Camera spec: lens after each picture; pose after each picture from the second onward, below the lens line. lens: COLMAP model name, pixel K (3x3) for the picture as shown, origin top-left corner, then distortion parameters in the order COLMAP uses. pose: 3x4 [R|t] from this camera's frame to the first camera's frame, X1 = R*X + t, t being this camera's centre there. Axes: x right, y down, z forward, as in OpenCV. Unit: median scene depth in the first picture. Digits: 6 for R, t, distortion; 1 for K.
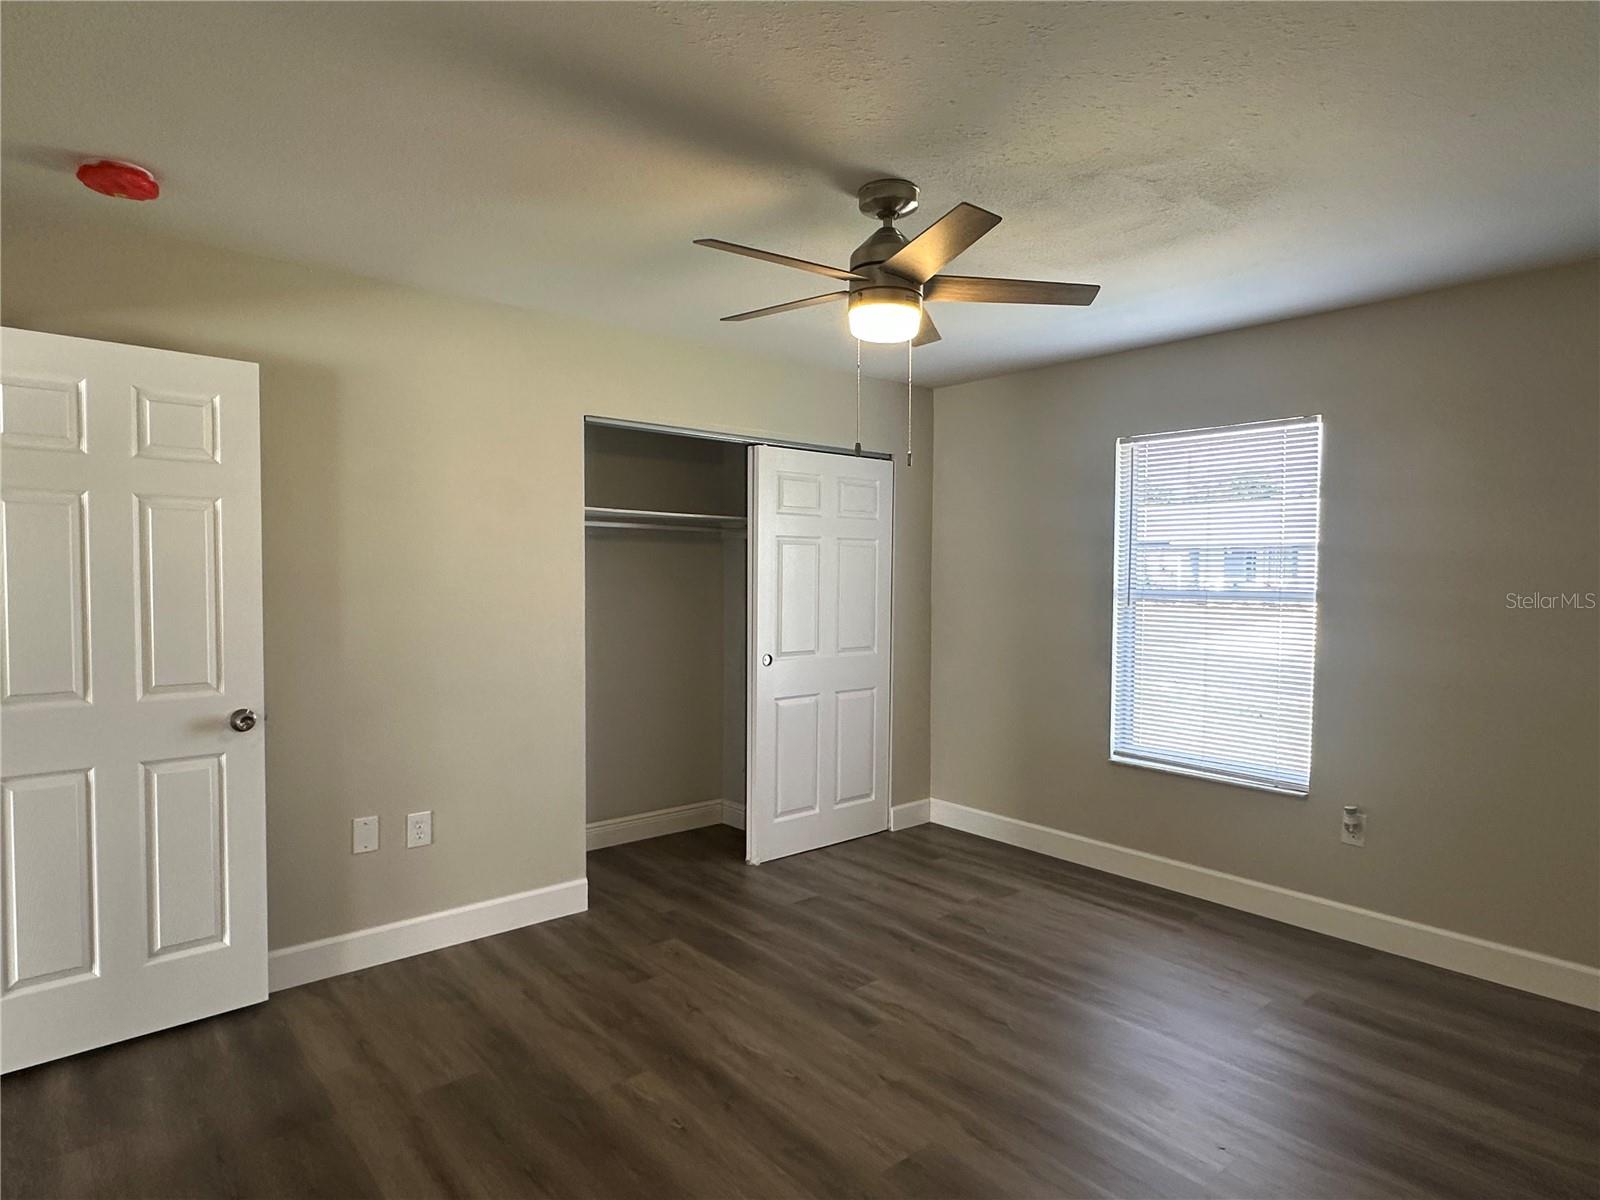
lens RADIAL K [[906.7, 0, 805.9], [0, 906.7, 602.1], [0, 0, 1]] dist [-0.001217, -0.001154]
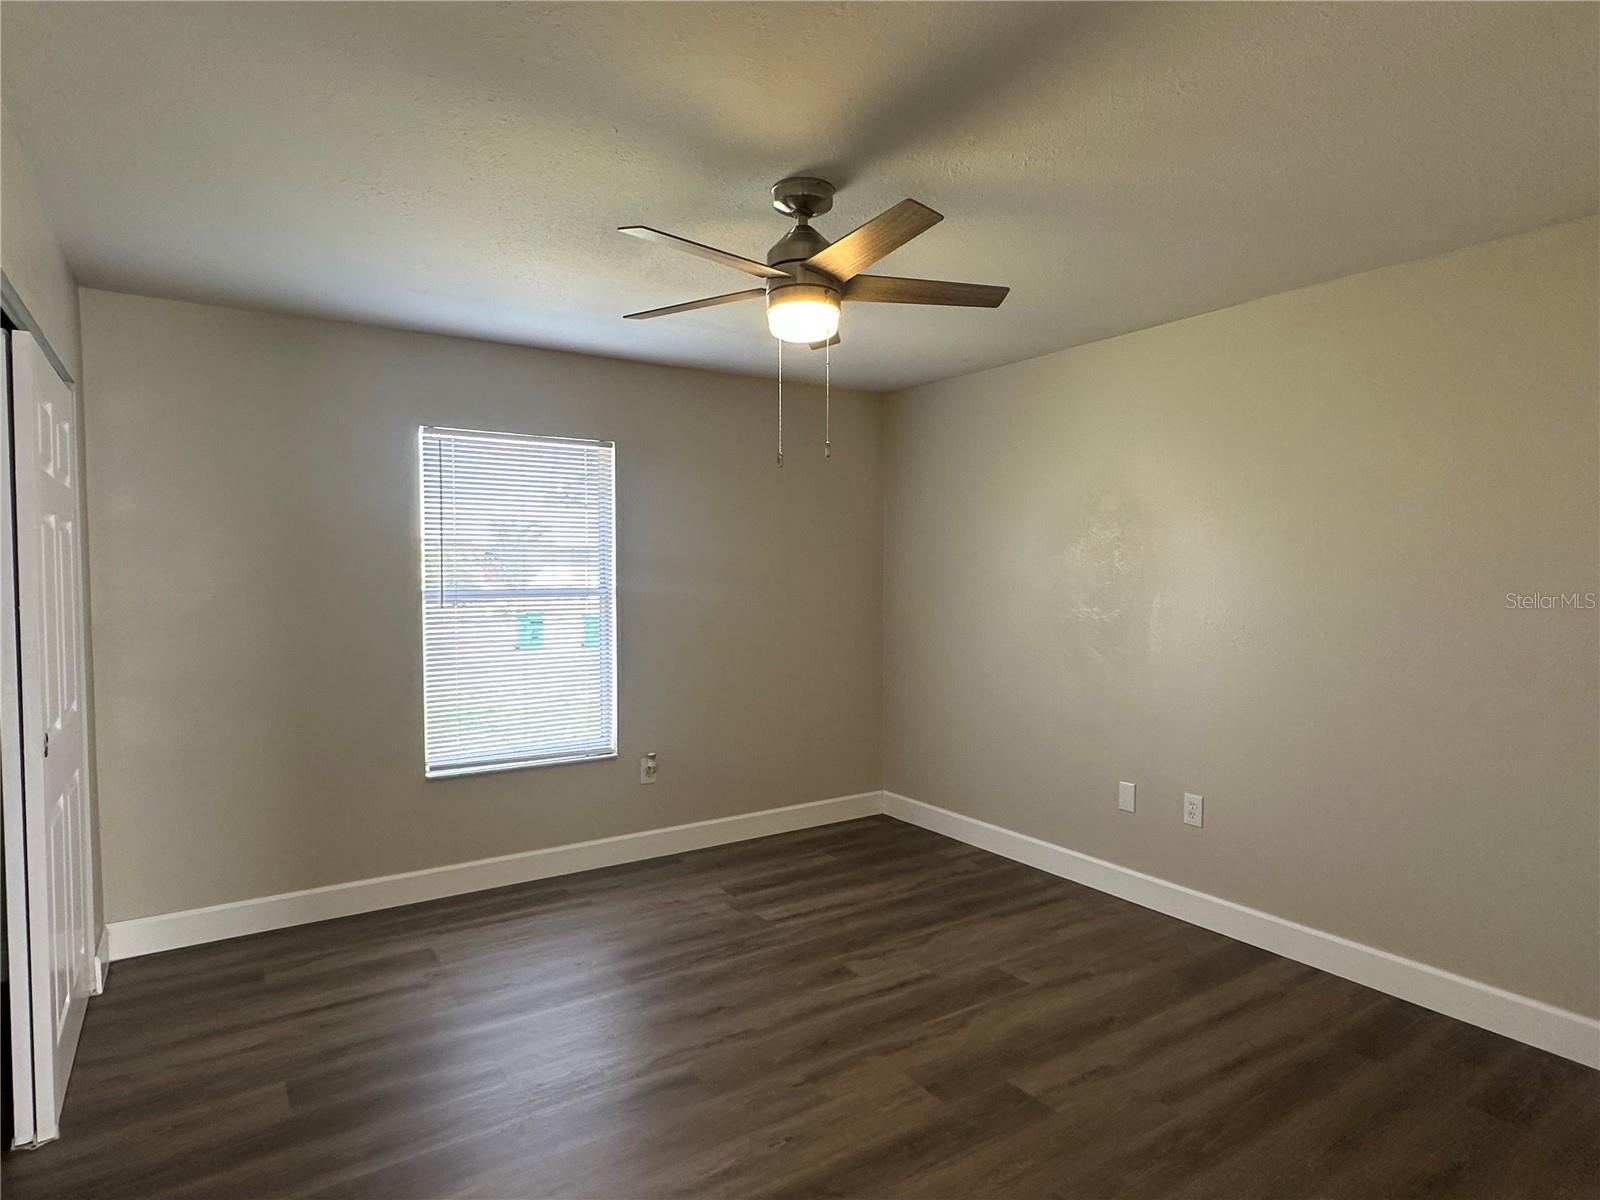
lens RADIAL K [[906.7, 0, 794.9], [0, 906.7, 607.8], [0, 0, 1]] dist [-0.001217, -0.001154]
pose [[0.118144, -0.046182, 0.991922, -0.576483], [0.036499, 0.998445, 0.042138, -0.024433], [-0.992325, 0.031225, 0.119646, 0.574027]]
